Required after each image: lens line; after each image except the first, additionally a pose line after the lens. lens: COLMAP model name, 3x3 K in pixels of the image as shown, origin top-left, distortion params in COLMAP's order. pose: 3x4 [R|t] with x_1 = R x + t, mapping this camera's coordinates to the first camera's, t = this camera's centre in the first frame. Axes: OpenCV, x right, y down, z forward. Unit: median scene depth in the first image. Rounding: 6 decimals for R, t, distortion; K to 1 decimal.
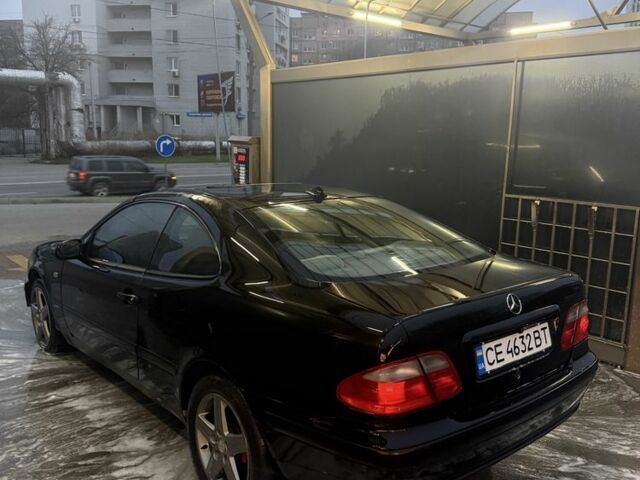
lens RADIAL K [[615.8, 0, 320.0], [0, 615.8, 240.0], [0, 0, 1]] dist [0.003703, -0.002830]
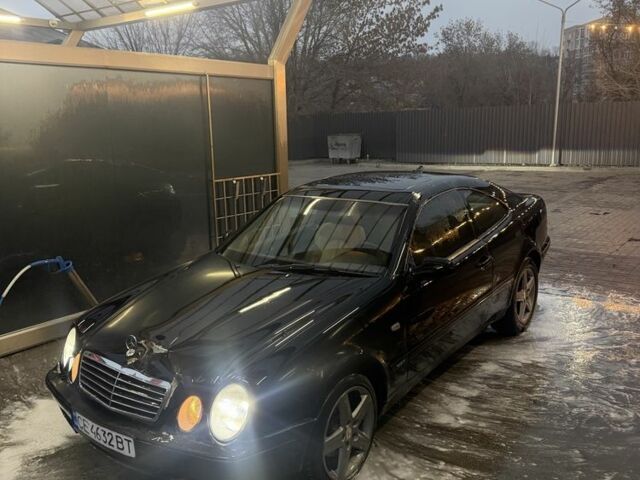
lens RADIAL K [[615.8, 0, 320.0], [0, 615.8, 240.0], [0, 0, 1]] dist [0.003703, -0.002830]
pose [[-0.246468, -0.181161, 0.952068, -1.649297], [0.179131, 0.956932, 0.228459, -0.347338], [-0.952452, 0.226853, -0.203401, 1.810037]]
